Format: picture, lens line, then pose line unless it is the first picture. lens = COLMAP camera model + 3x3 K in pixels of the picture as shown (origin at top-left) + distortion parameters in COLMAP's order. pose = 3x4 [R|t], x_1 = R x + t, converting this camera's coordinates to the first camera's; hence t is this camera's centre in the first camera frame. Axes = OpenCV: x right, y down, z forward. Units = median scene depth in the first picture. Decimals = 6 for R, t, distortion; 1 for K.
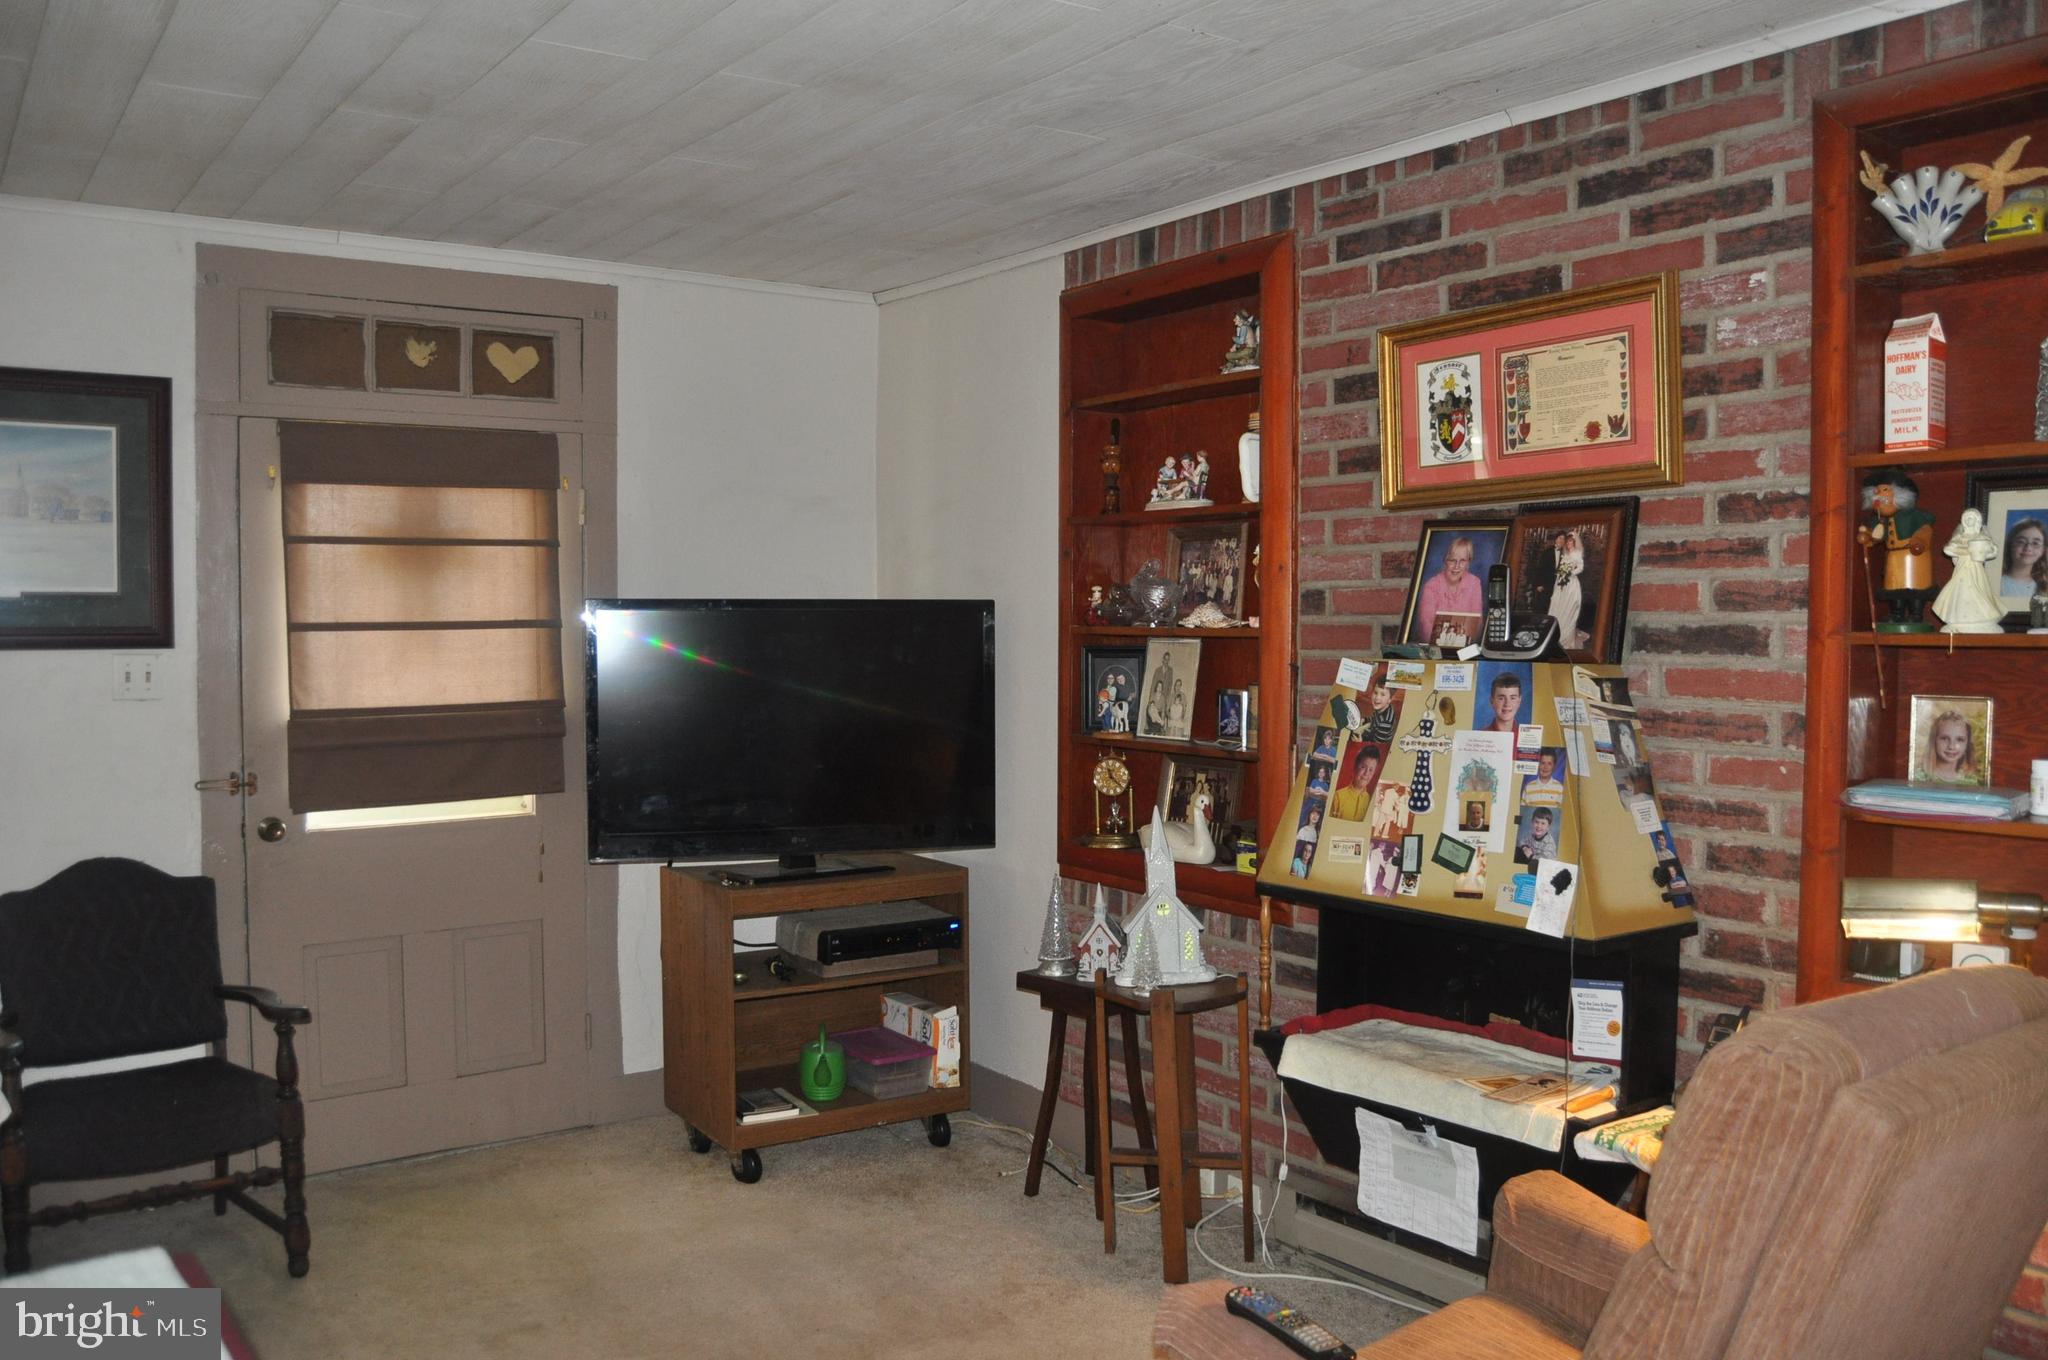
lens RADIAL K [[1701.1, 0, 1042.6], [0, 1701.1, 681.4], [0, 0, 1]] dist [-0.092120, 0.033654]
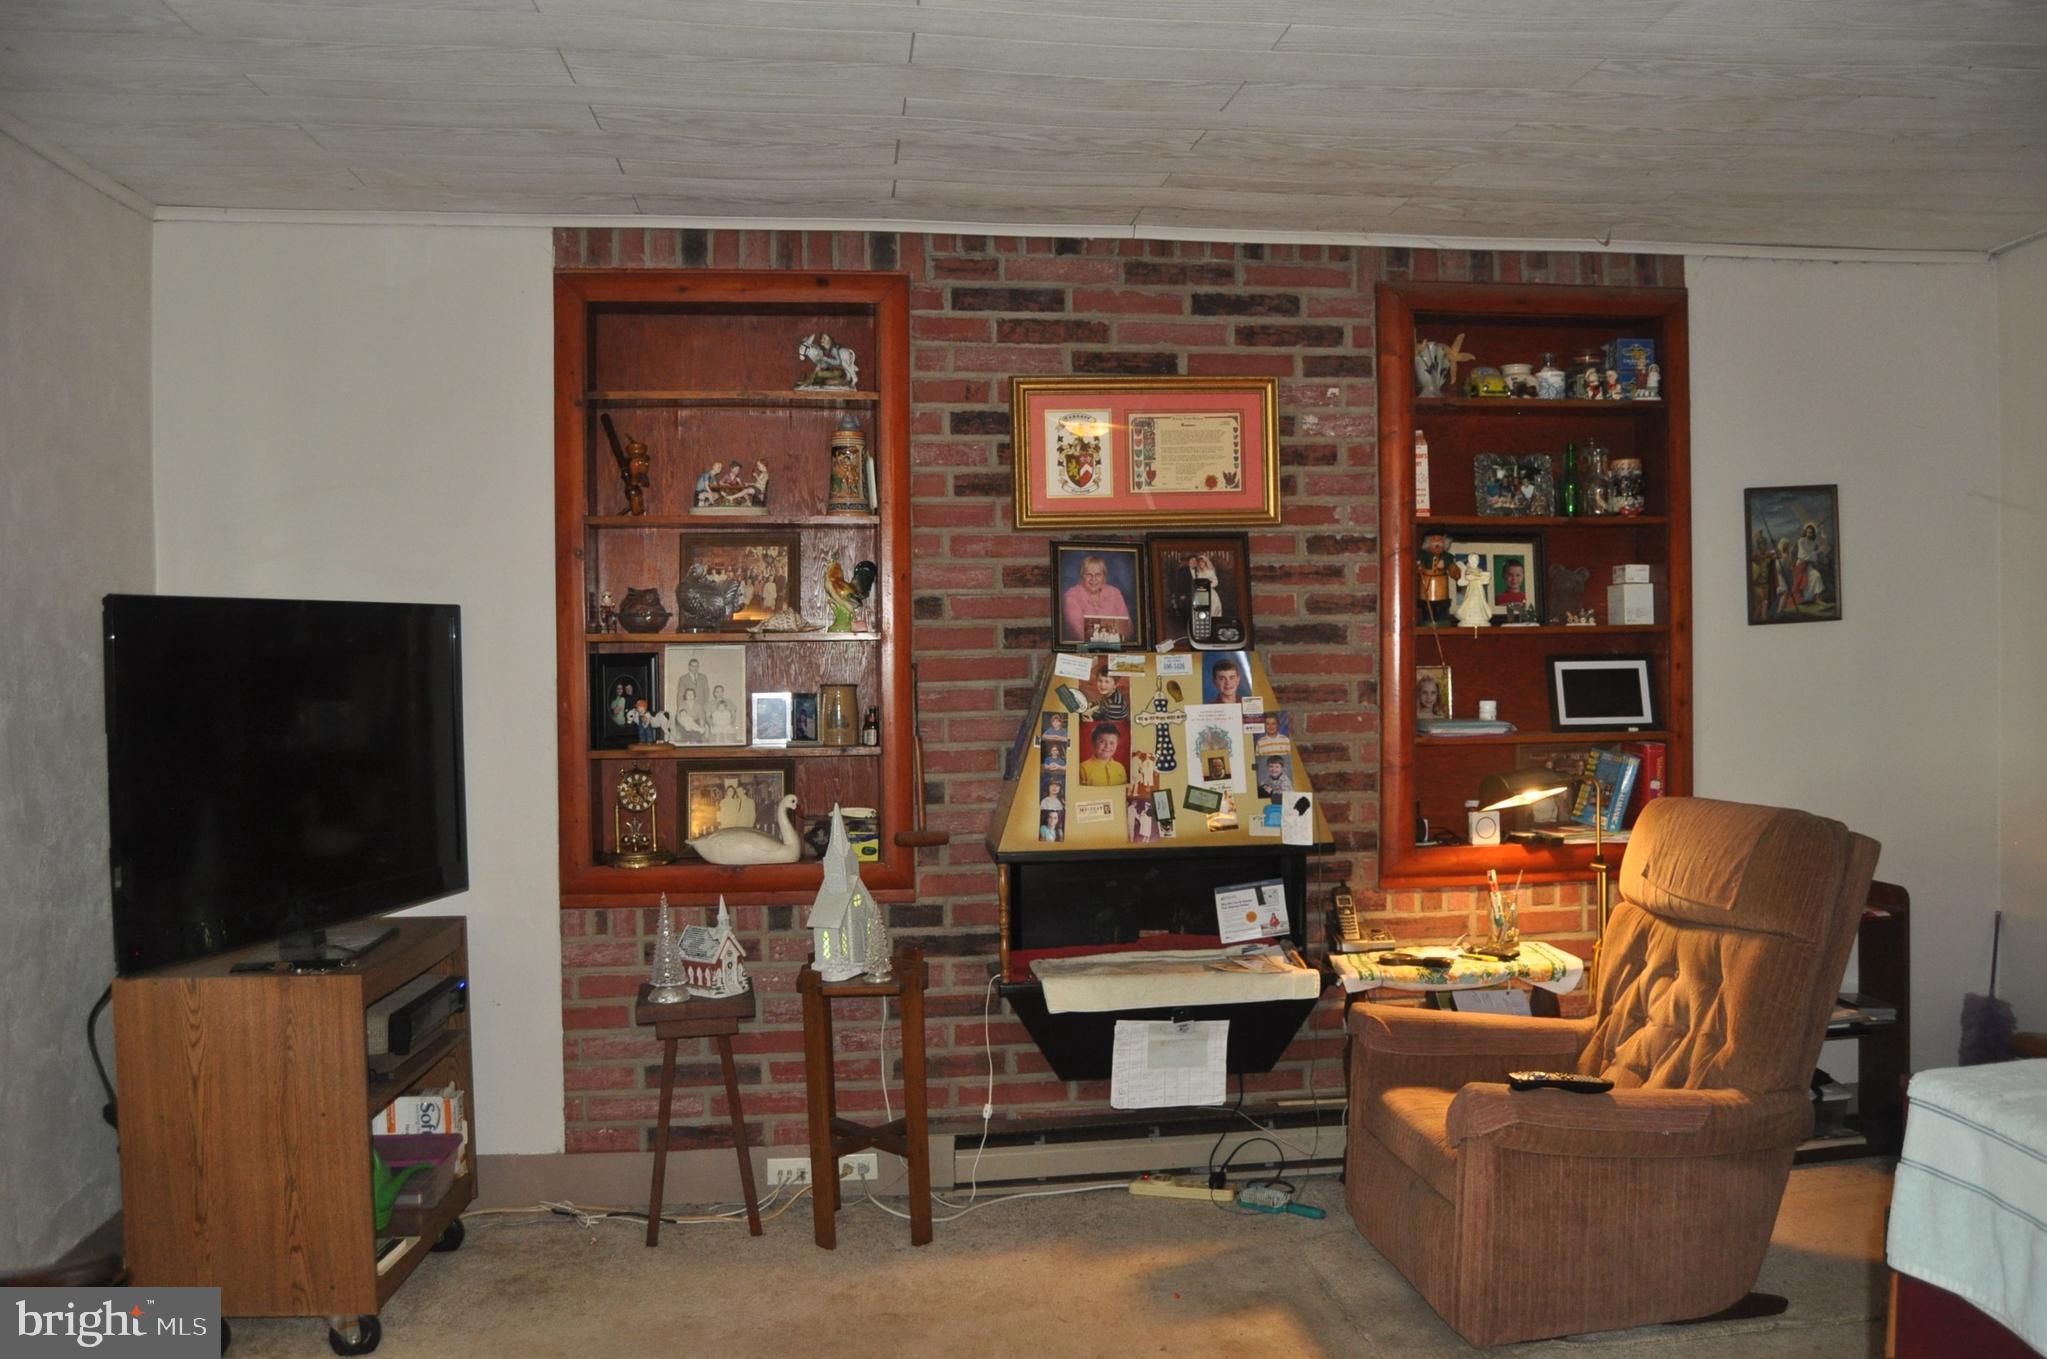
lens RADIAL K [[1700.2, 0, 1044.4], [0, 1700.2, 684.6], [0, 0, 1]] dist [-0.092120, 0.033654]
pose [[0.453676, -0.024815, 0.890821, -0.940800], [0.042578, 0.999074, 0.006147, 0.000333], [-0.890149, 0.035140, 0.454312, 0.494324]]
